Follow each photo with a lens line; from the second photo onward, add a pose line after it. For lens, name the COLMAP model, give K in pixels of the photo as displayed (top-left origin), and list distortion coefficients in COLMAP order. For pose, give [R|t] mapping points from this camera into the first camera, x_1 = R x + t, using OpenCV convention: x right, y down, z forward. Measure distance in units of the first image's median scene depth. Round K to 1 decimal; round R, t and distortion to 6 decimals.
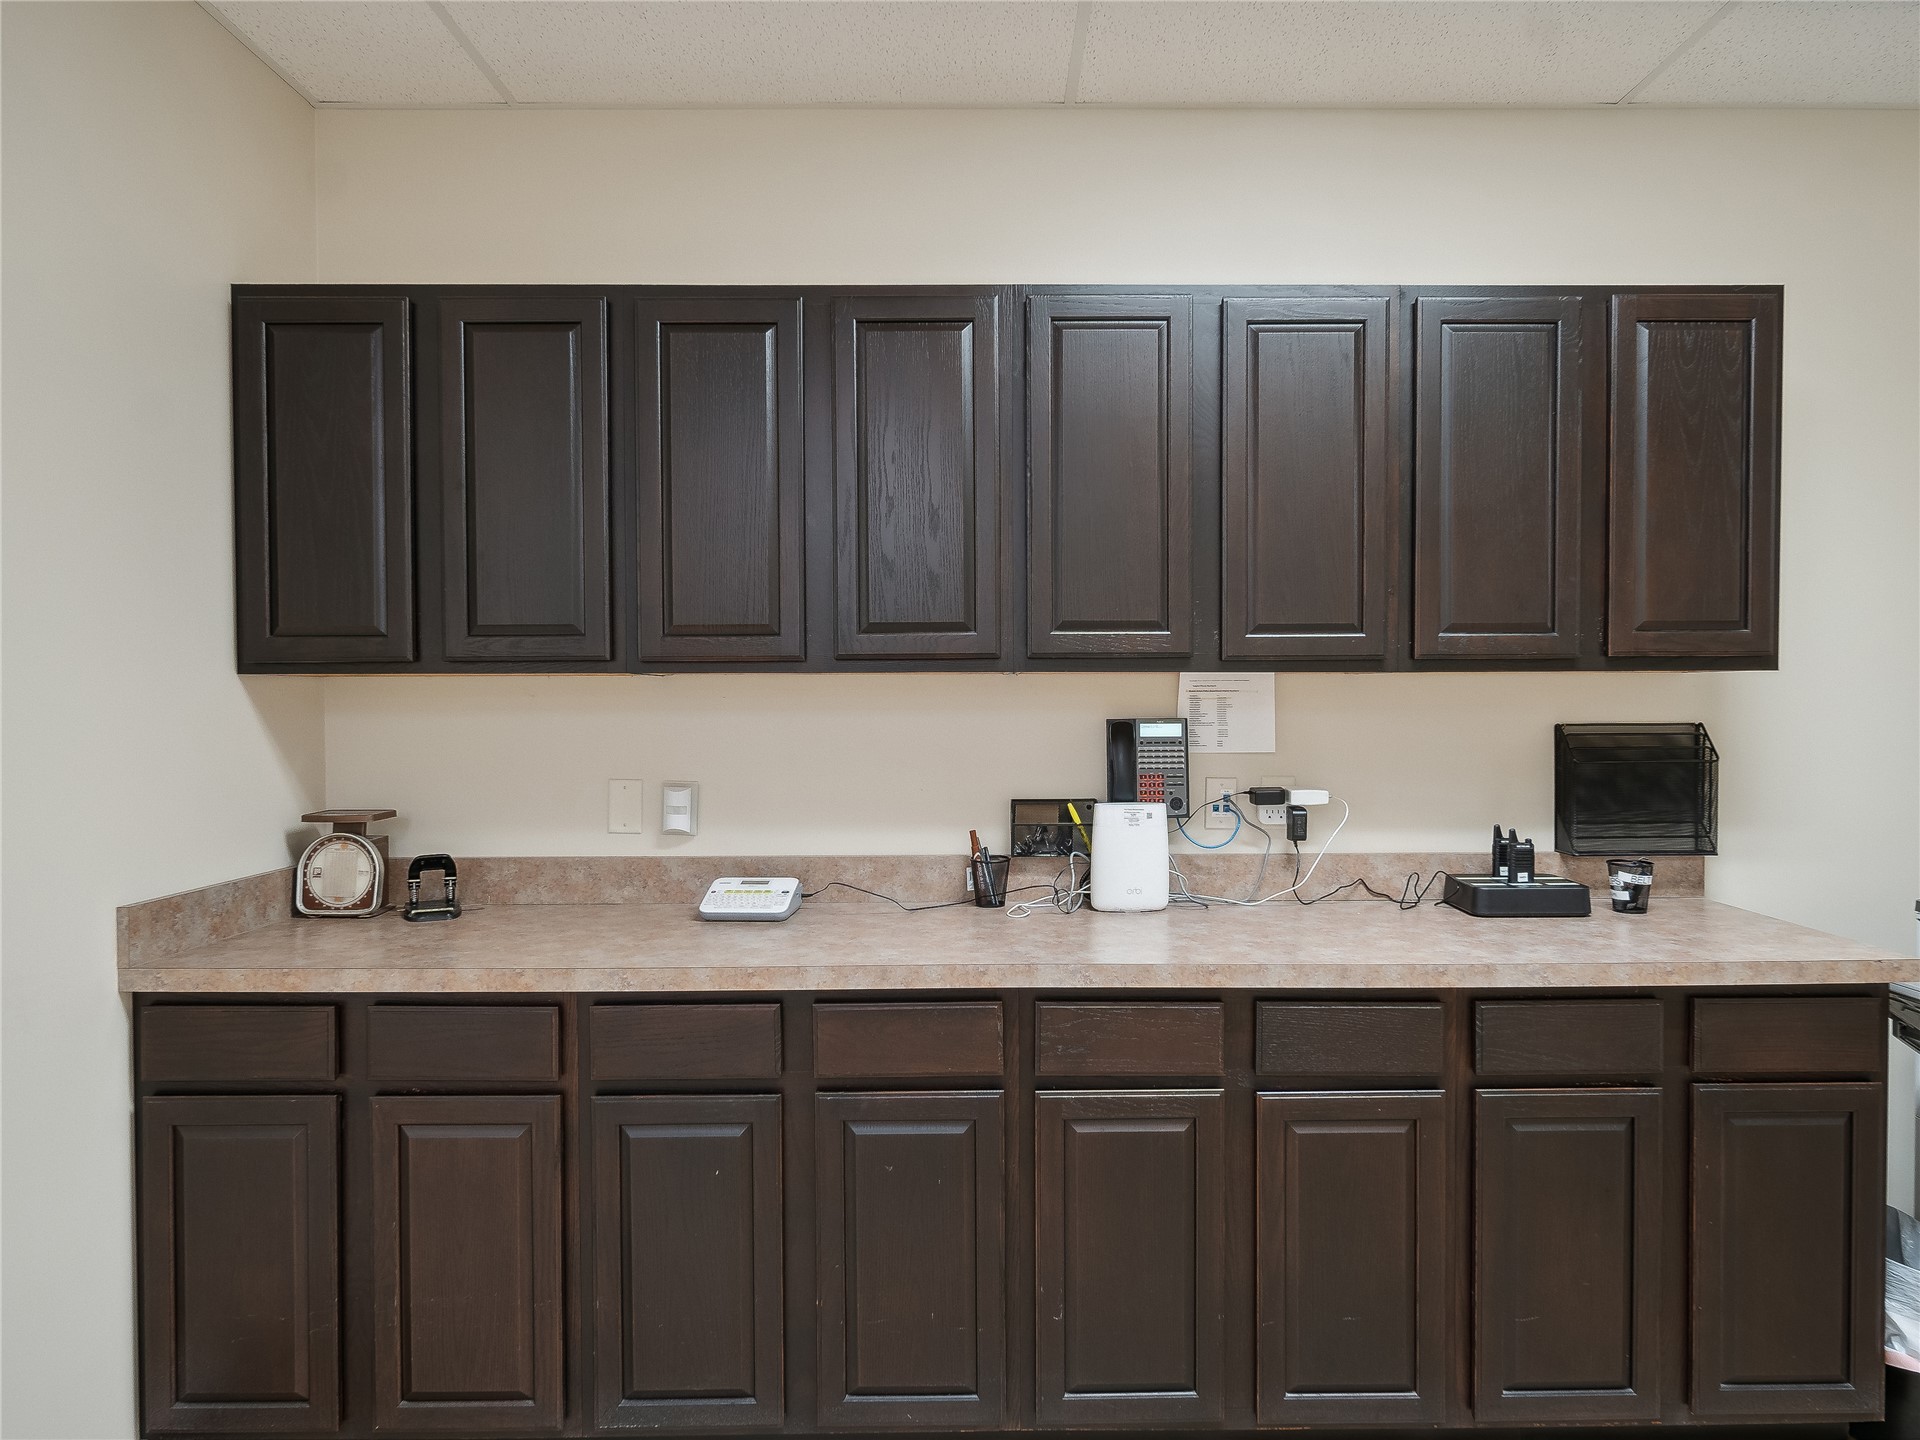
lens RADIAL K [[1160.5, 0, 960.8], [0, 1160.5, 719.7], [0, 0, 1]] dist [-0.004759, -0.000718]
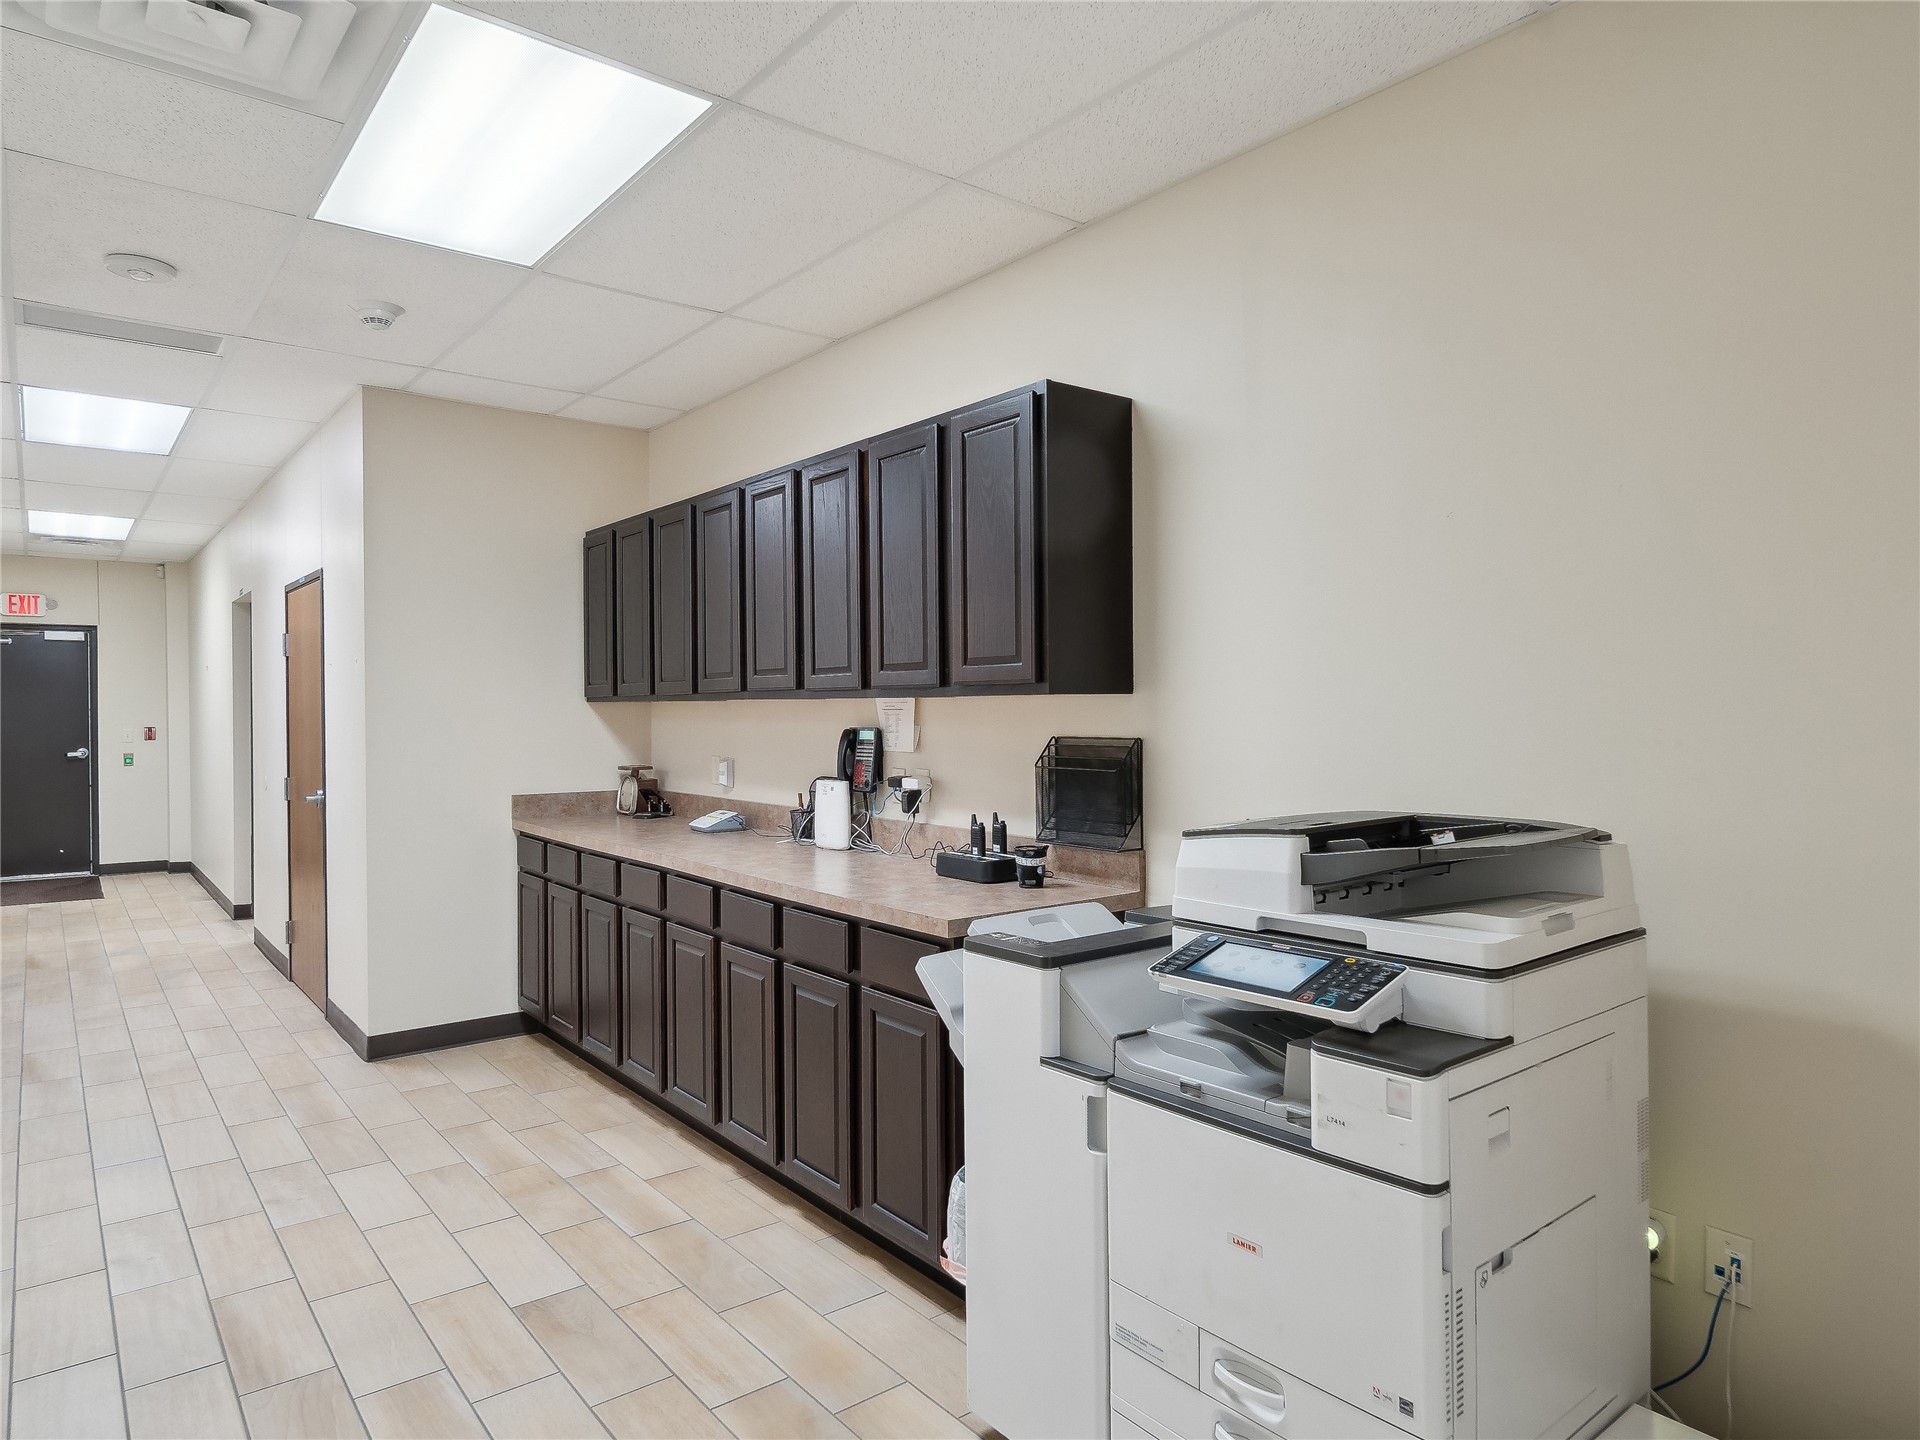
lens RADIAL K [[1160.5, 0, 964.5], [0, 1160.5, 715.5], [0, 0, 1]] dist [-0.004759, -0.000718]
pose [[0.613169, 0.005555, -0.789932, 1.477604], [-0.013473, 0.999903, -0.003426, -0.014124], [0.789837, 0.012744, 0.613185, 0.169547]]
